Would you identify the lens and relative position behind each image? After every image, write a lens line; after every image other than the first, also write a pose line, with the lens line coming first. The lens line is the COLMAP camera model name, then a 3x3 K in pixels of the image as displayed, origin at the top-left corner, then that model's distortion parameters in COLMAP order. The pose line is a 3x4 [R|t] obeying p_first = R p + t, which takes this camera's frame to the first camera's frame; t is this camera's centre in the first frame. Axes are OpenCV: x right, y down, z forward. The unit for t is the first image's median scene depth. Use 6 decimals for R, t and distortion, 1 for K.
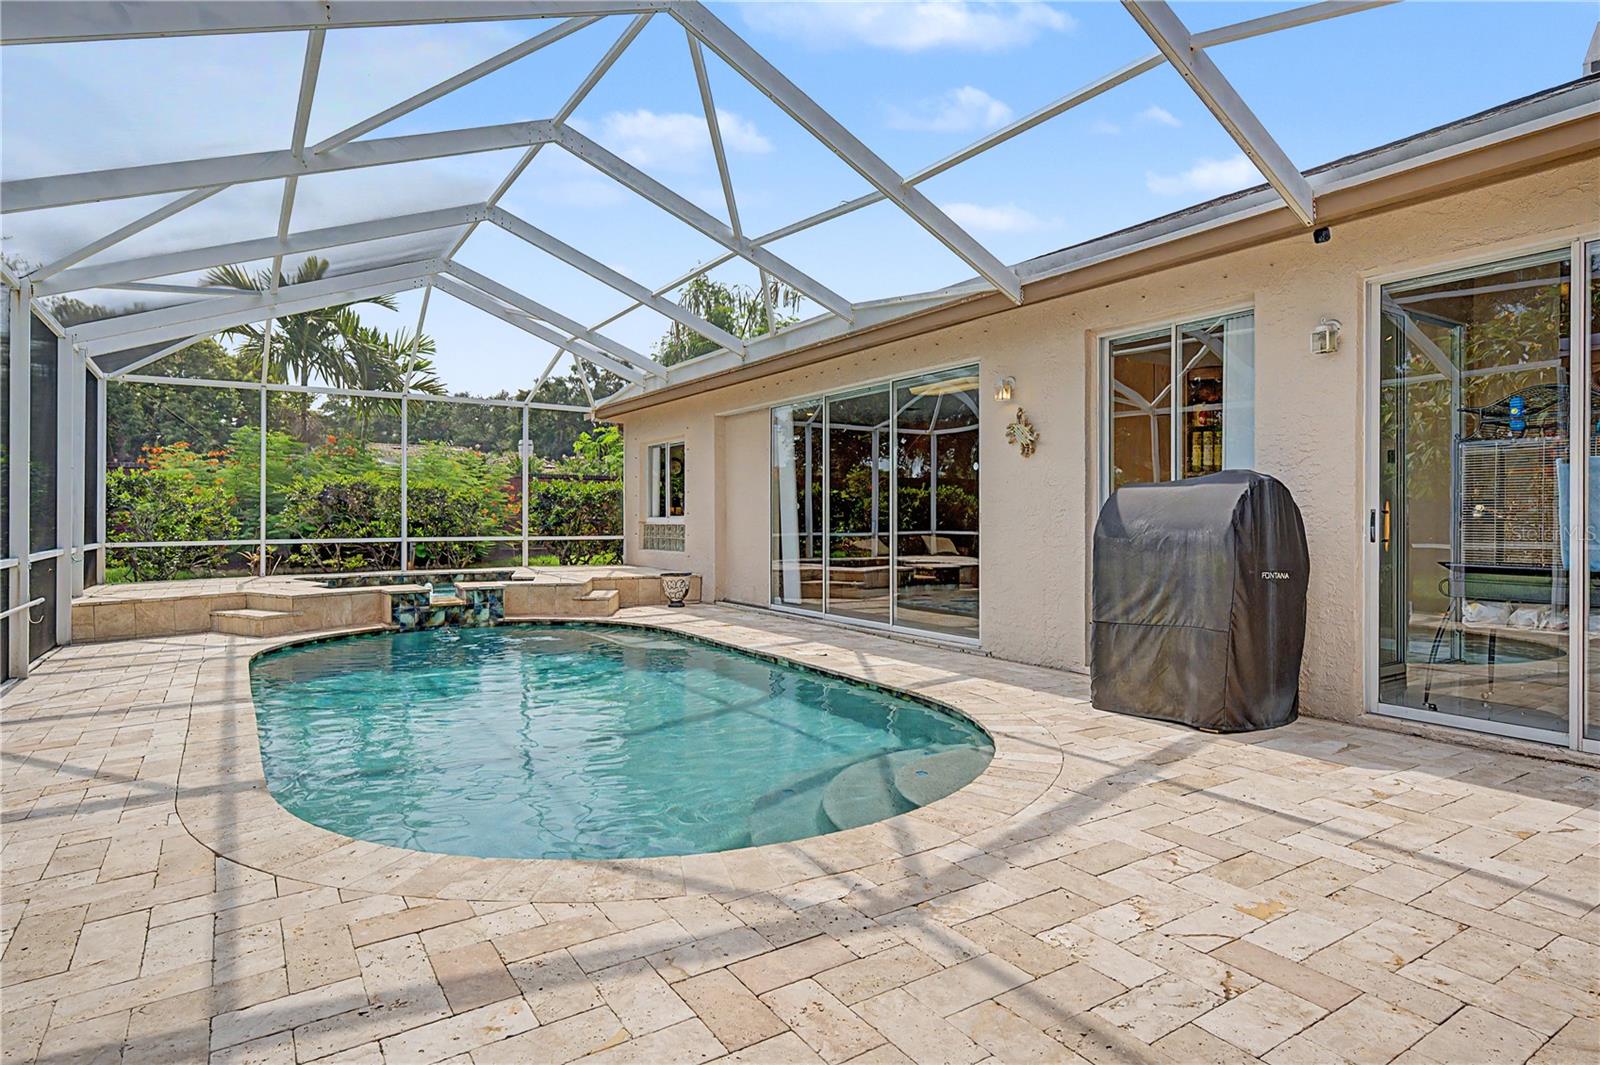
lens RADIAL K [[867.4, 0, 800.0], [0, 867.4, 532.5], [0, 0, 1]] dist [0.005708, -0.000822]
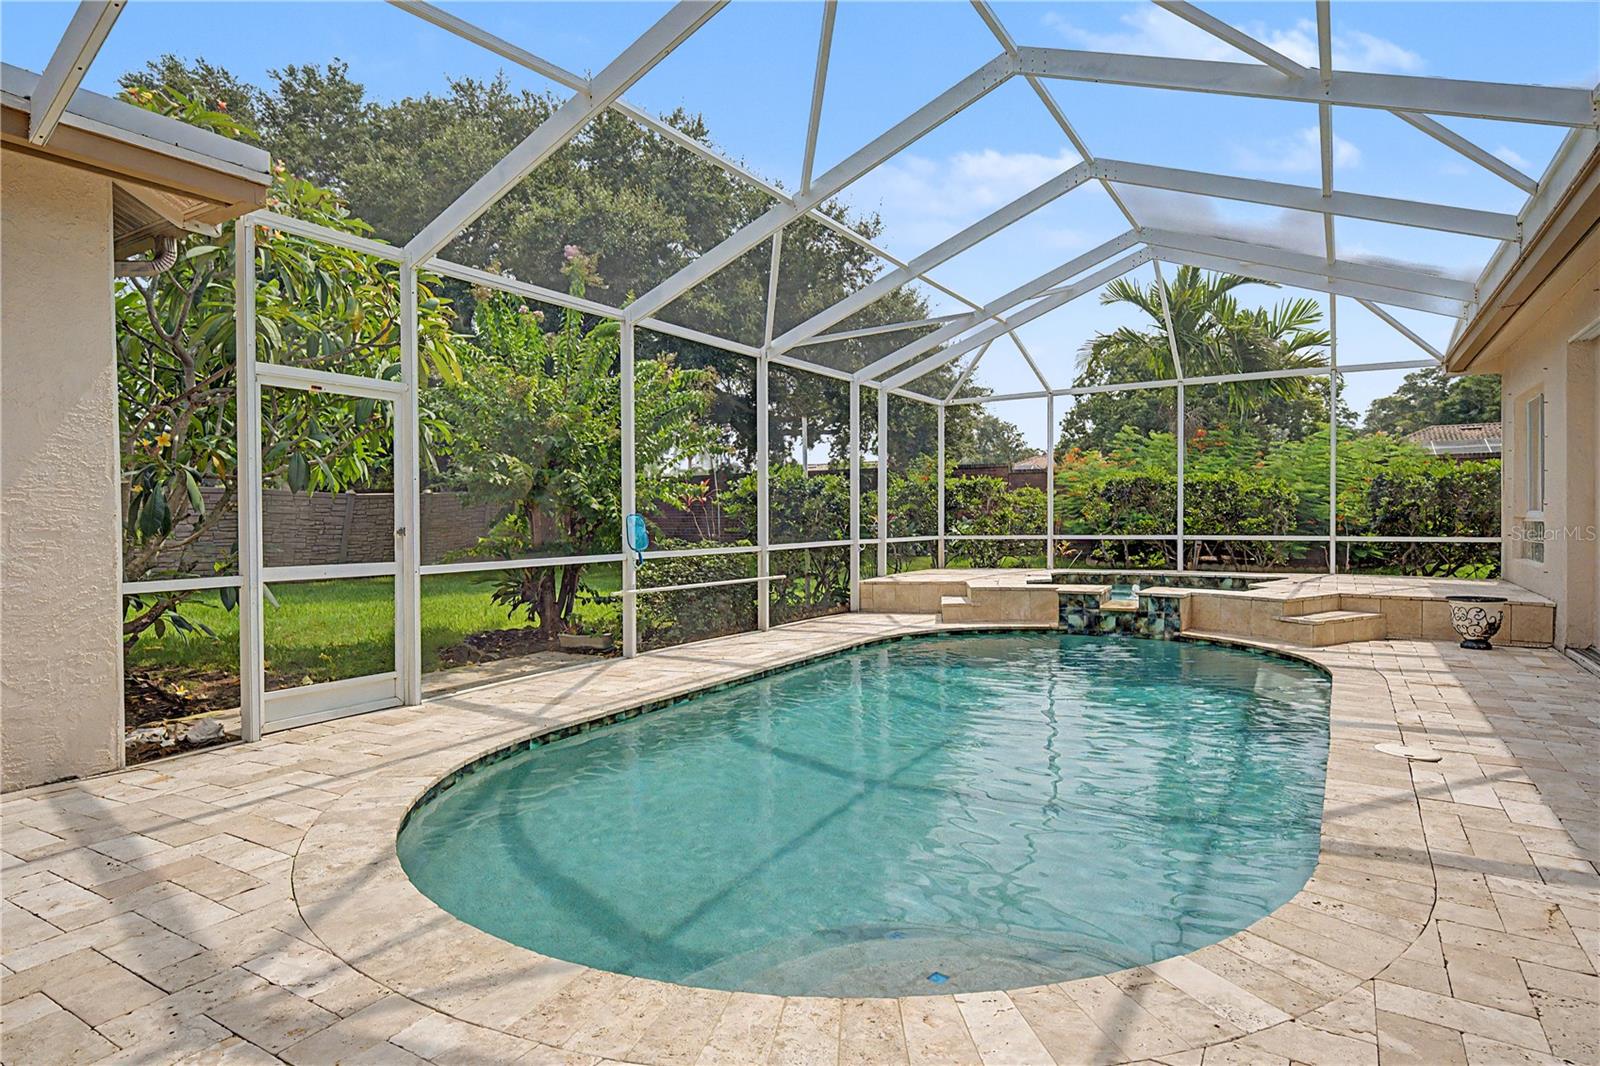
lens RADIAL K [[872.7, 0, 800.0], [0, 872.7, 533.0], [0, 0, 1]] dist [0.005091, -0.001724]
pose [[0.420103, 0.014473, -0.907361, 0.297820], [-0.007136, 0.999895, 0.012645, -0.007238], [0.907448, 0.001163, 0.420162, 0.324704]]
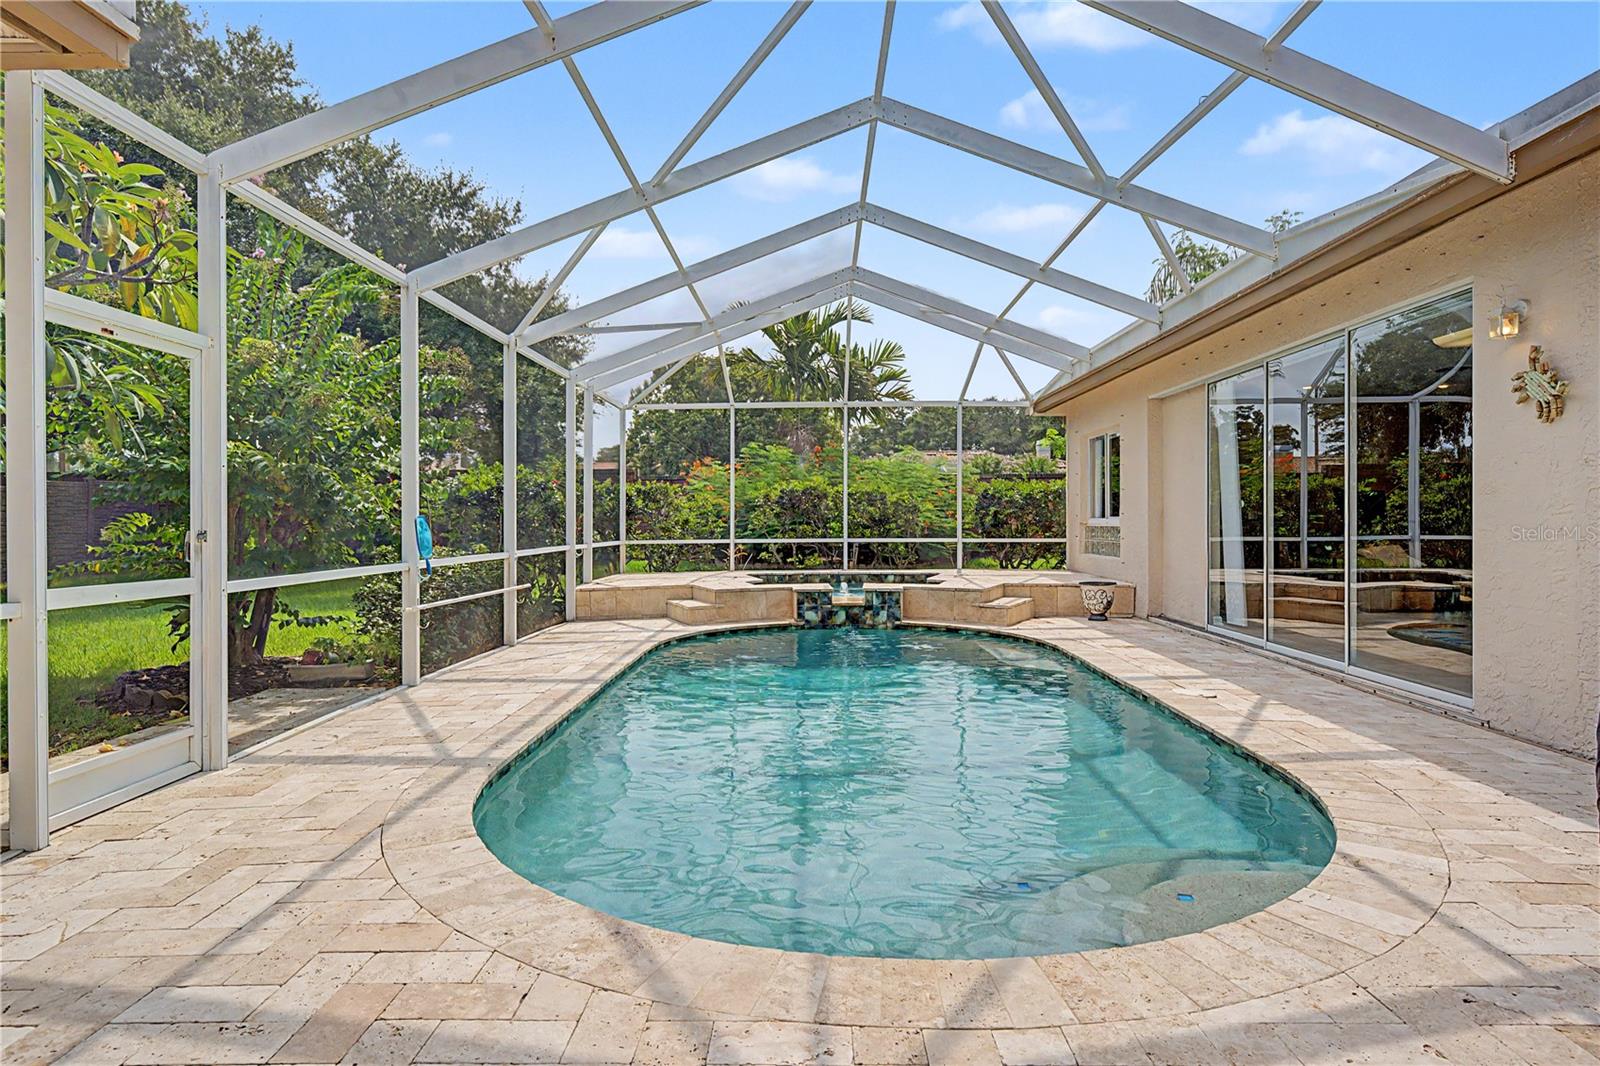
lens RADIAL K [[872.7, 0, 800.0], [0, 872.7, 533.0], [0, 0, 1]] dist [0.005091, -0.001724]
pose [[0.825141, 0.005758, -0.564897, 0.133091], [-0.005985, 0.999981, 0.001450, -0.002568], [0.564895, 0.002184, 0.825160, 0.124961]]
